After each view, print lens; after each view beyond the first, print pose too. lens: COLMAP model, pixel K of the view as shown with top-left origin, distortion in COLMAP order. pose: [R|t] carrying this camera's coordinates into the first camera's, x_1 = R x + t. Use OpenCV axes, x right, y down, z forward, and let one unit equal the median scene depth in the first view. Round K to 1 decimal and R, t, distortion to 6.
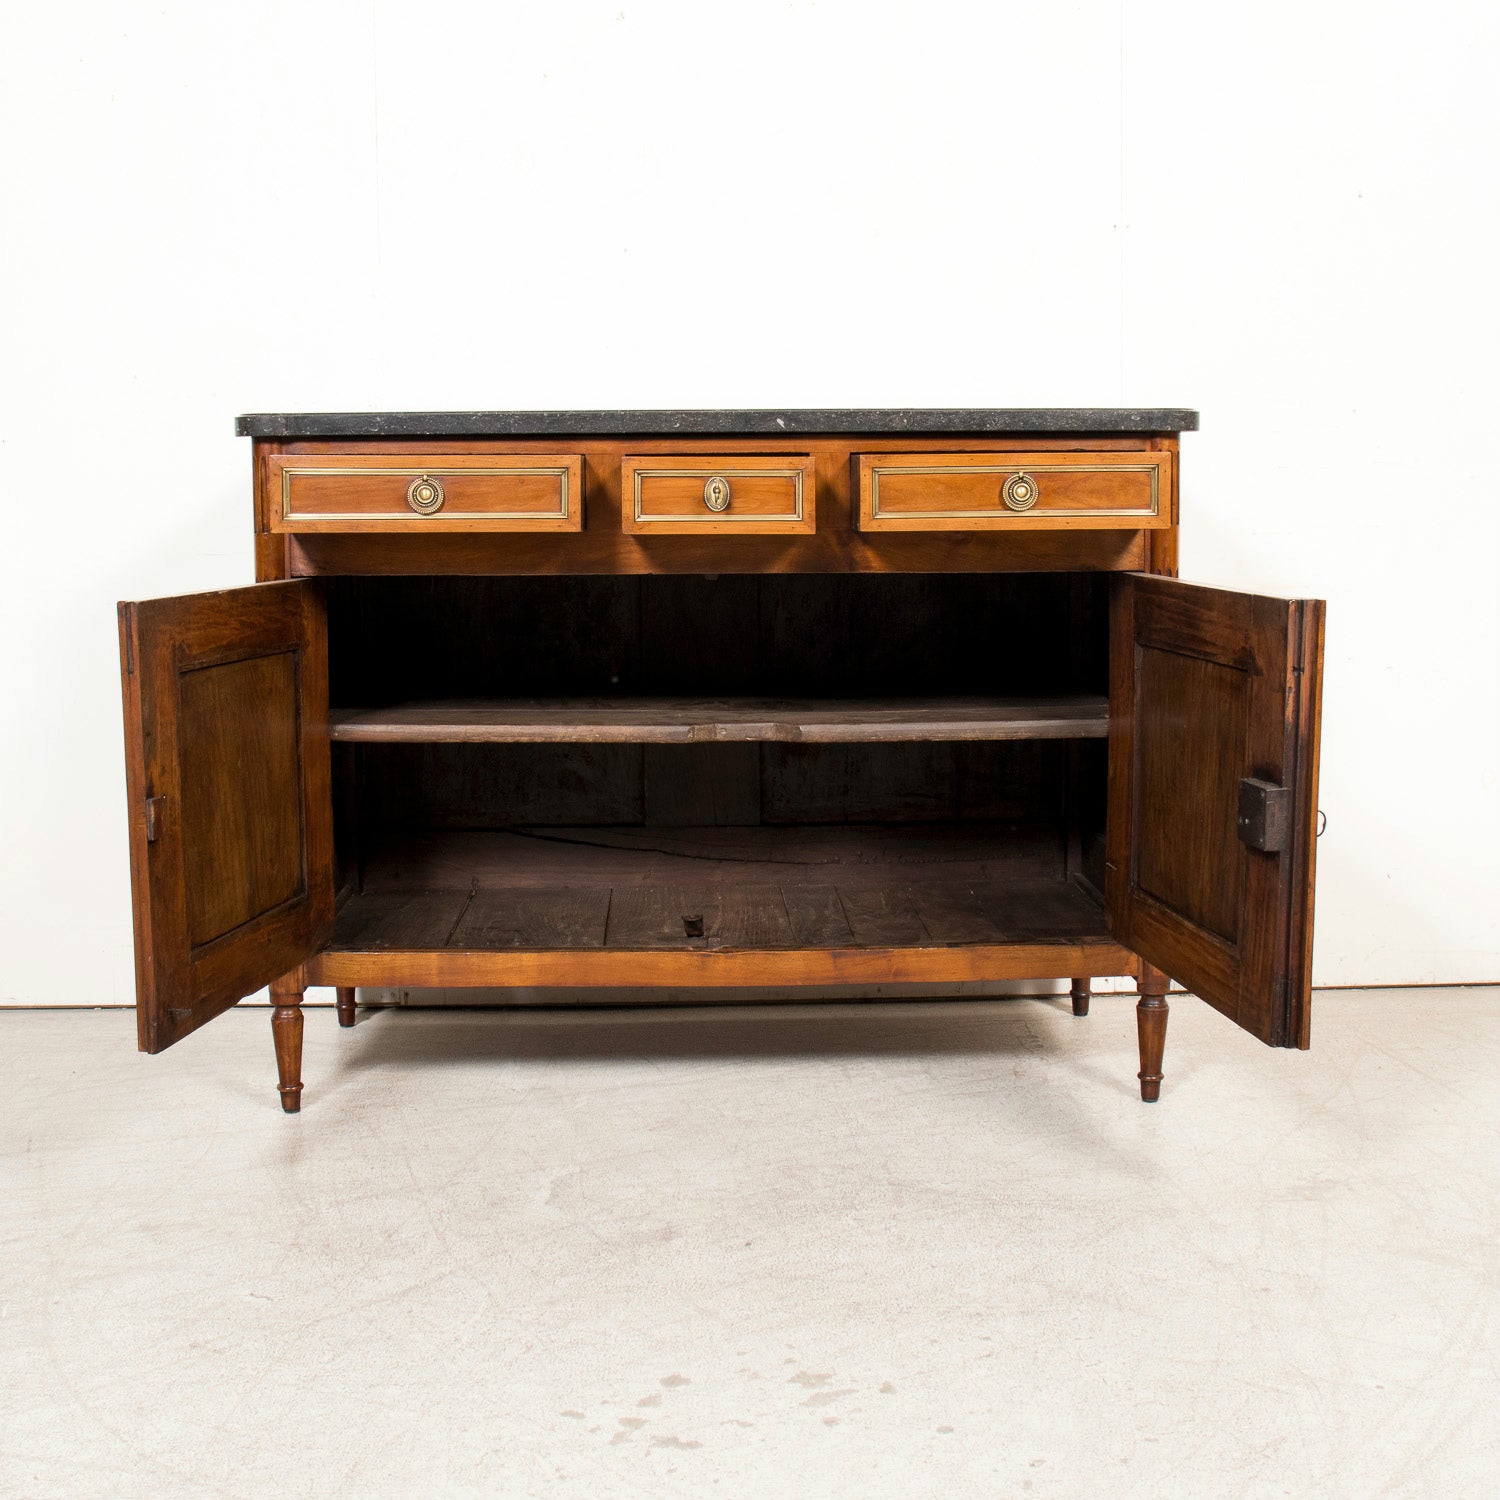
lens RADIAL K [[2056.3, 0, 716.1], [0, 2056.3, 744.8], [0, 0, 1]] dist [-0.145015, 0.144662]
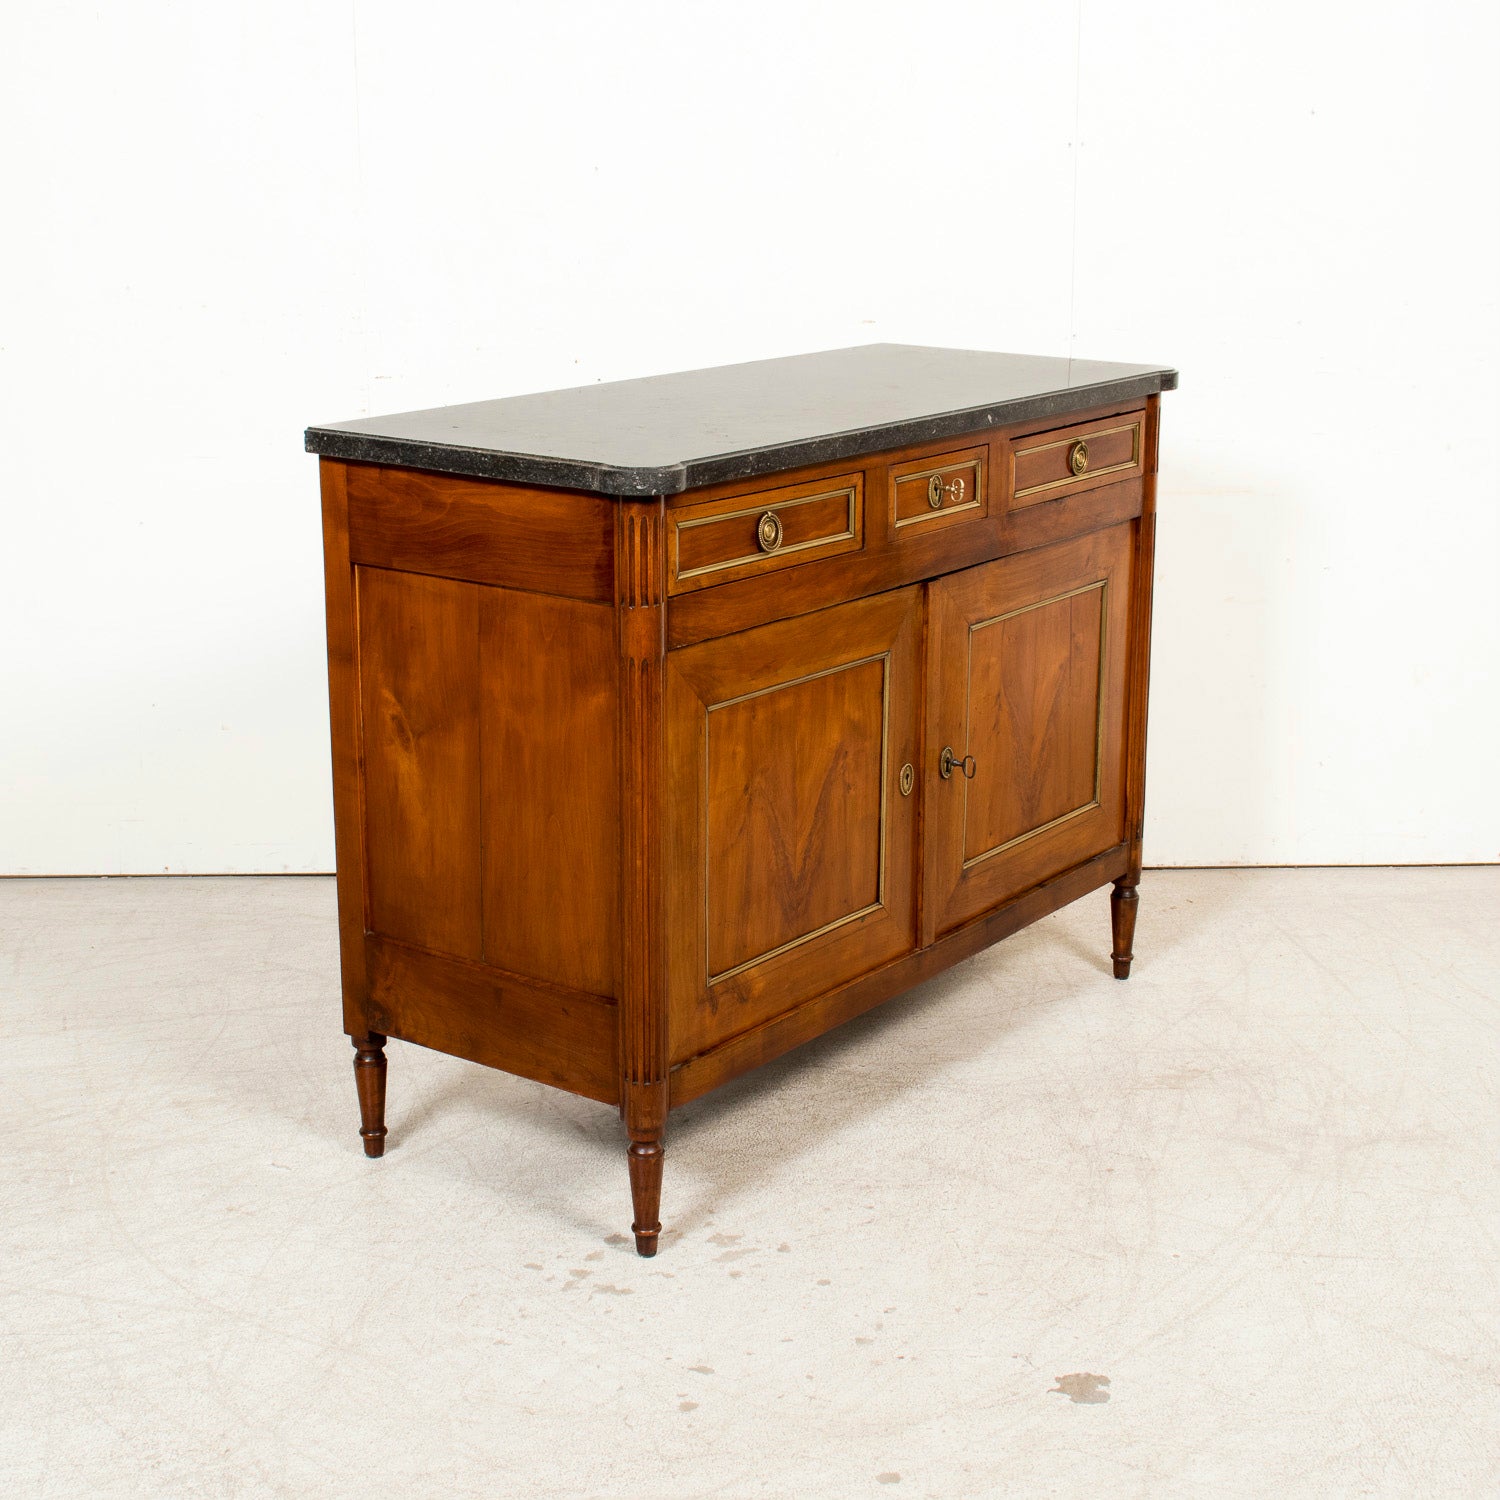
lens RADIAL K [[2493.4, 0, 717.2], [0, 2493.4, 753.4], [0, 0, 1]] dist [-0.073891, 0.168638]
pose [[0.615839, -0.198728, 0.762397, -1.080949], [0.090355, 0.979096, 0.182227, -0.247843], [-0.782674, -0.043336, 0.620922, 0.372072]]
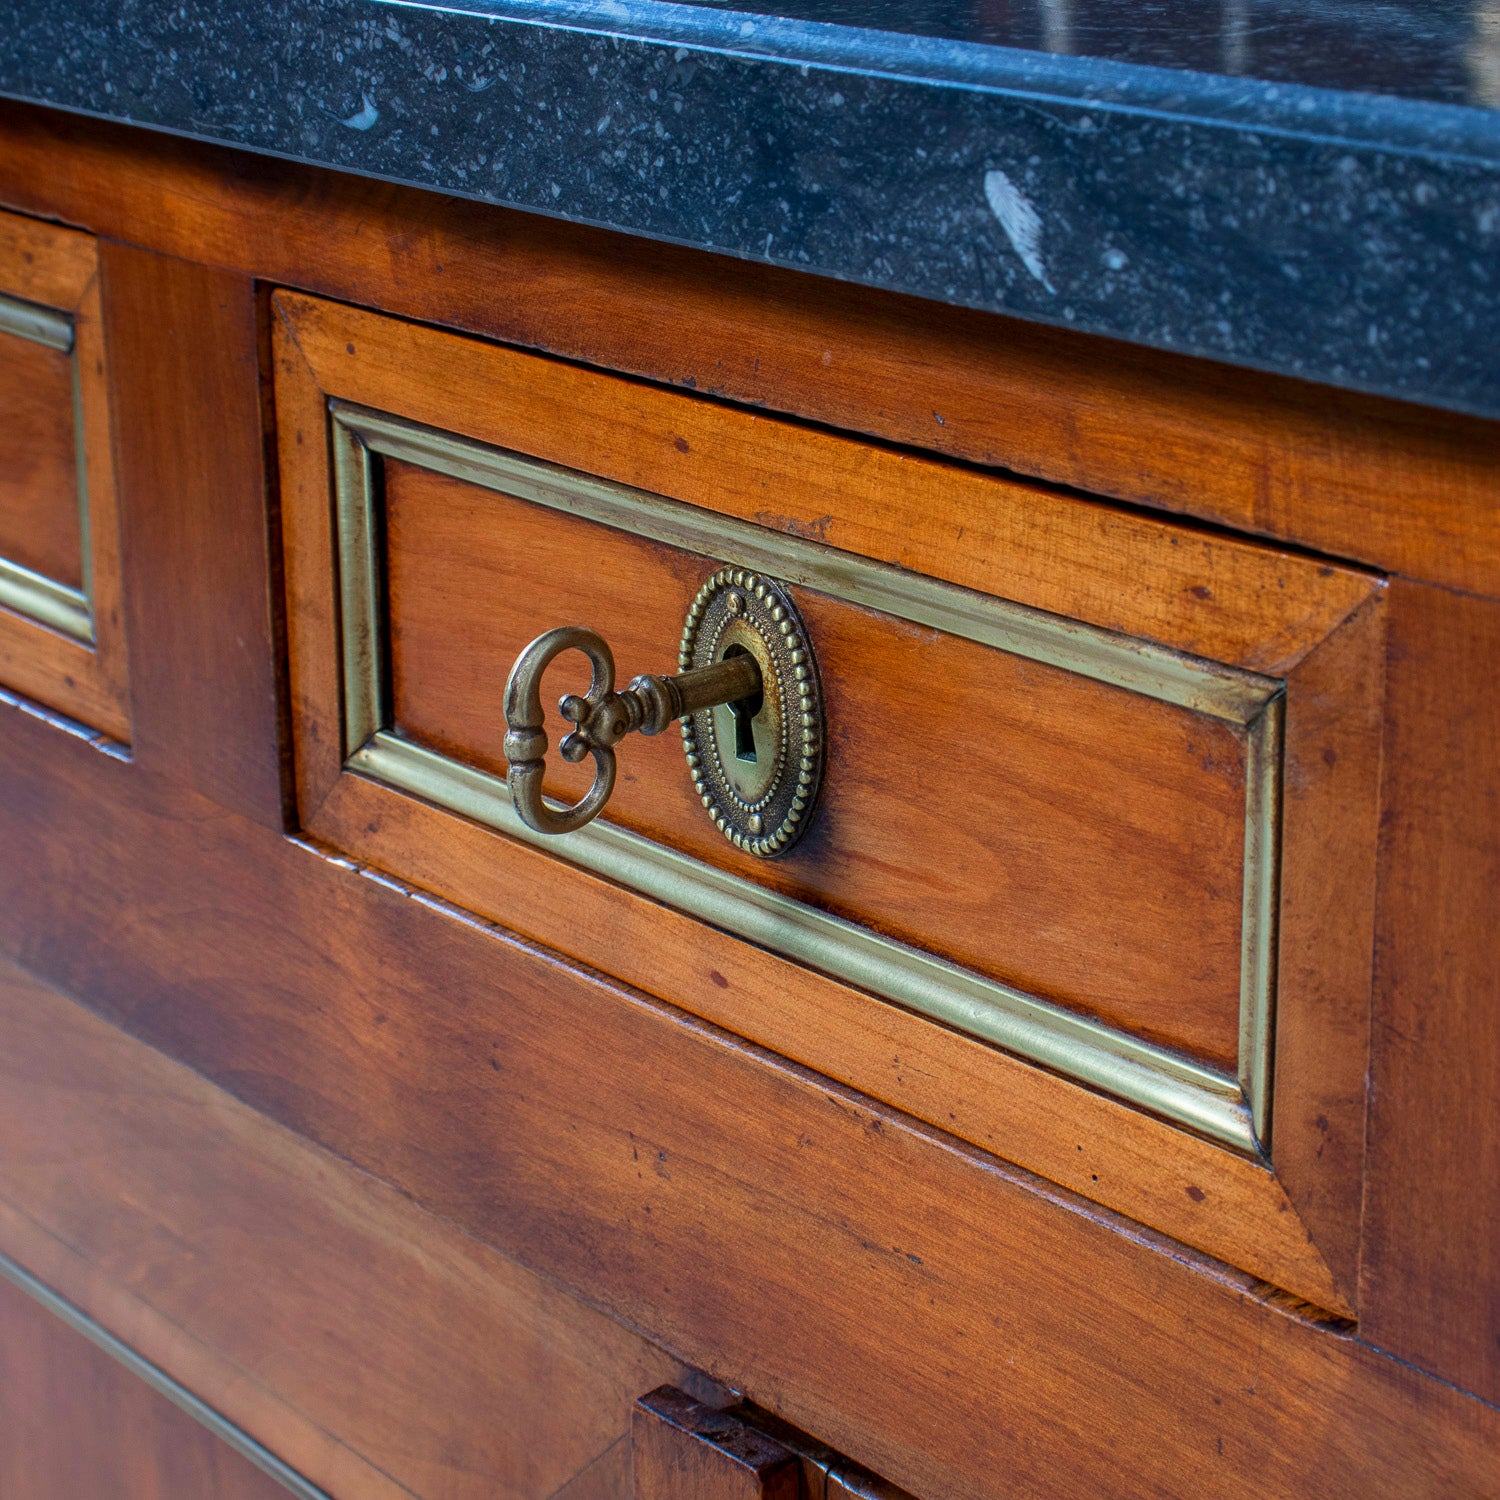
lens RADIAL K [[3475.0, 0, 722.0], [0, 3475.0, 772.8], [0, 0, 1]] dist [0.052071, 0.129998]
pose [[0.623301, 0.255679, -0.739002, 0.152464], [-0.086402, 0.961769, 0.259877, -0.185479], [0.777194, -0.098130, 0.621563, 0.961671]]
